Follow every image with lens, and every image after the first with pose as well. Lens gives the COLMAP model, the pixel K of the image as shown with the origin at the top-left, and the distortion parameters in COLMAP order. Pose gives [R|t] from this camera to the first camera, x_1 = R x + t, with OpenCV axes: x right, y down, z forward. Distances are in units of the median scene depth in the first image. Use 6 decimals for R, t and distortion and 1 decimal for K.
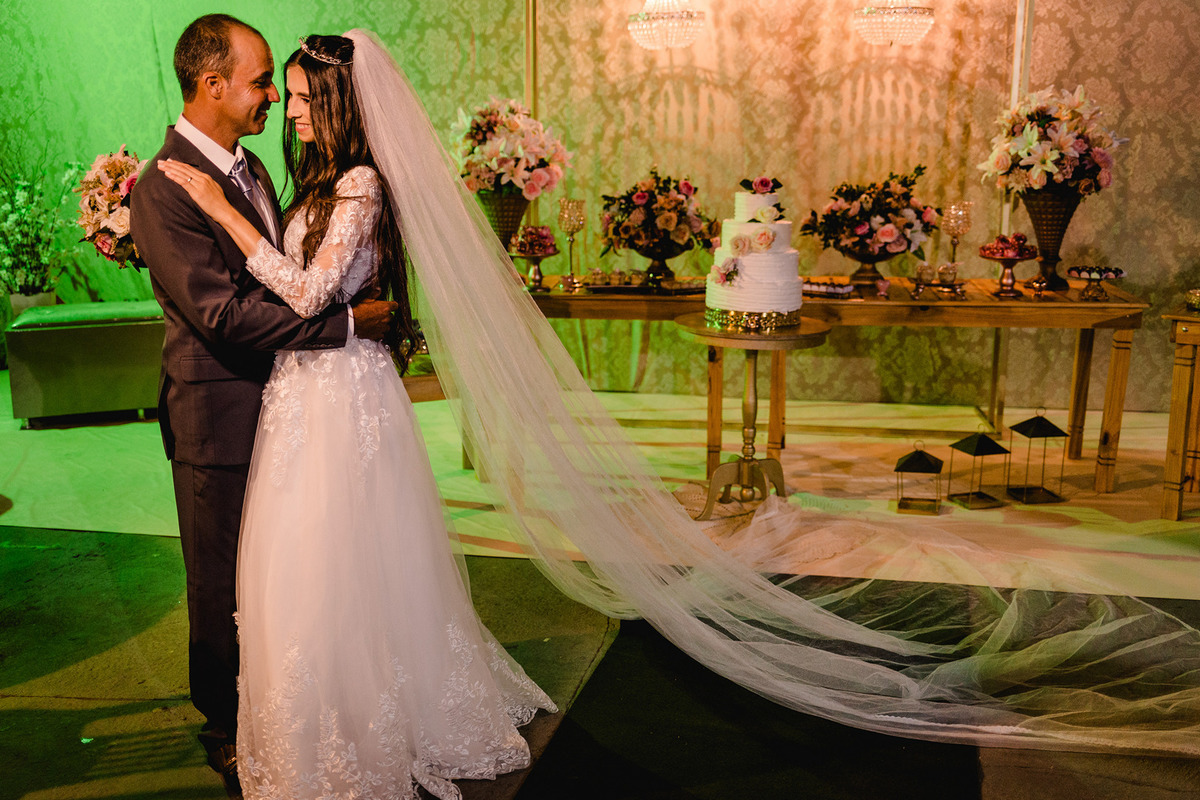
lens RADIAL K [[1177.4, 0, 593.2], [0, 1177.4, 402.5], [0, 0, 1]] dist [0.058428, 0.000000]
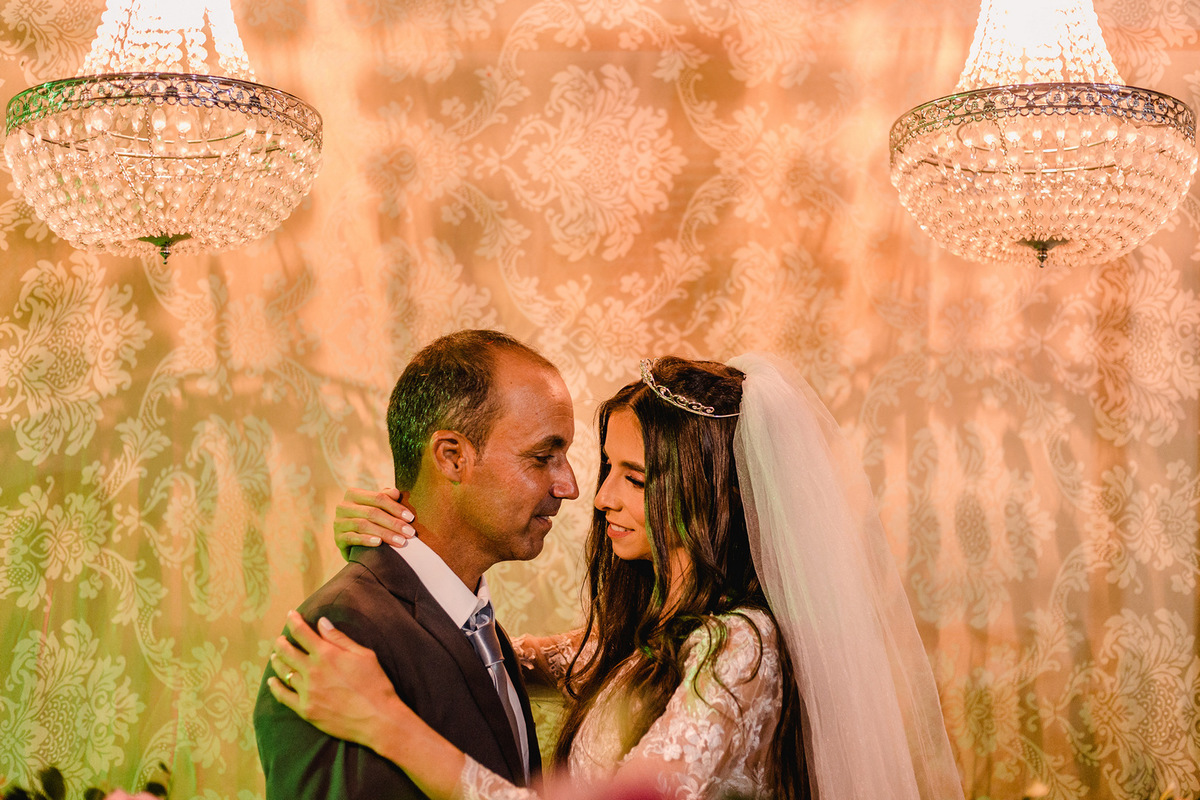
lens RADIAL K [[1718.0, 0, 600.7], [0, 1718.0, 395.1], [0, 0, 1]] dist [0.034230, 0.000000]
pose [[0.986162, 0.027378, 0.163509, 0.090066], [0.036108, 0.927124, -0.373010, -0.128904], [-0.161806, 0.373753, 0.913306, 0.636349]]
